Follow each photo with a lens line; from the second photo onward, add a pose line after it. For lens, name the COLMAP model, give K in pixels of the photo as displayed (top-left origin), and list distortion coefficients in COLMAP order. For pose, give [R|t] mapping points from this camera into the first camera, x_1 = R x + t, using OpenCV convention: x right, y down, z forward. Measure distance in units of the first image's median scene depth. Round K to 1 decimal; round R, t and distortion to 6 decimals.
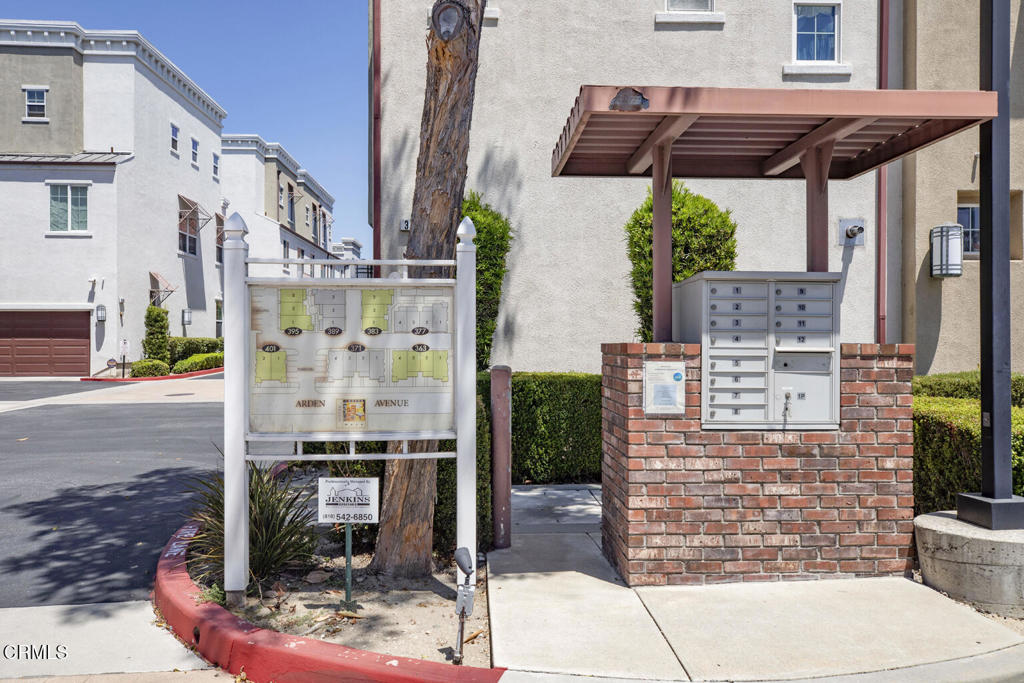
lens RADIAL K [[822.6, 0, 511.7], [0, 822.6, 339.2], [0, 0, 1]] dist [0.076516, 0.014406]
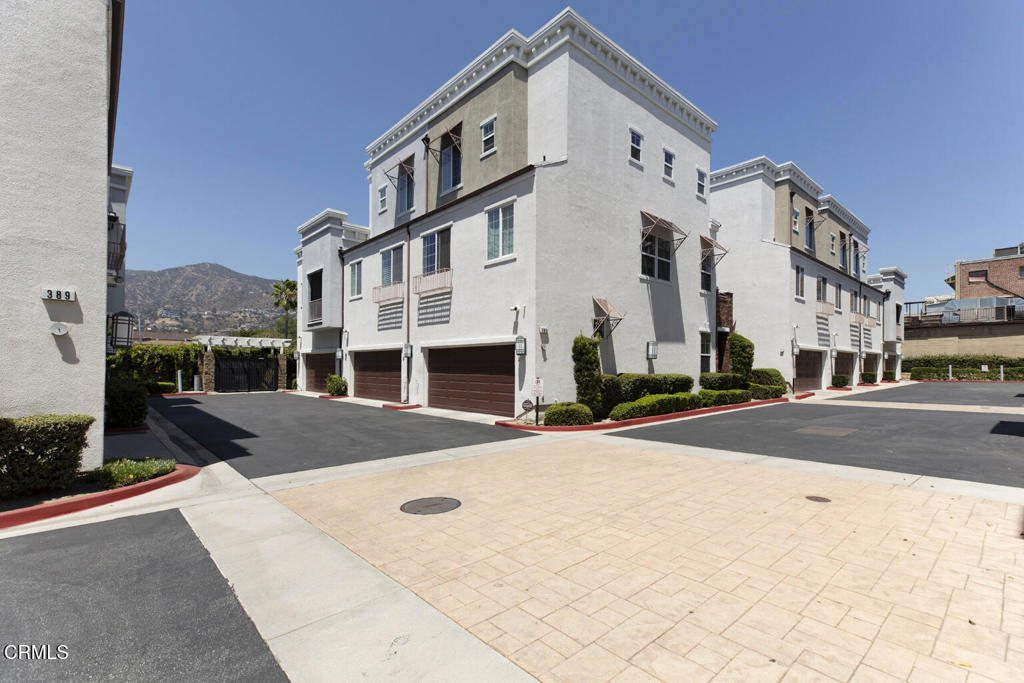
lens RADIAL K [[472.8, 0, 507.6], [0, 472.8, 361.3], [0, 0, 1]] dist [0.015868, -0.000326]
pose [[0.643029, -0.010701, -0.765767, -0.111359], [-0.004044, 0.999841, -0.017368, -0.006020], [0.765831, 0.014265, 0.642884, 0.584398]]
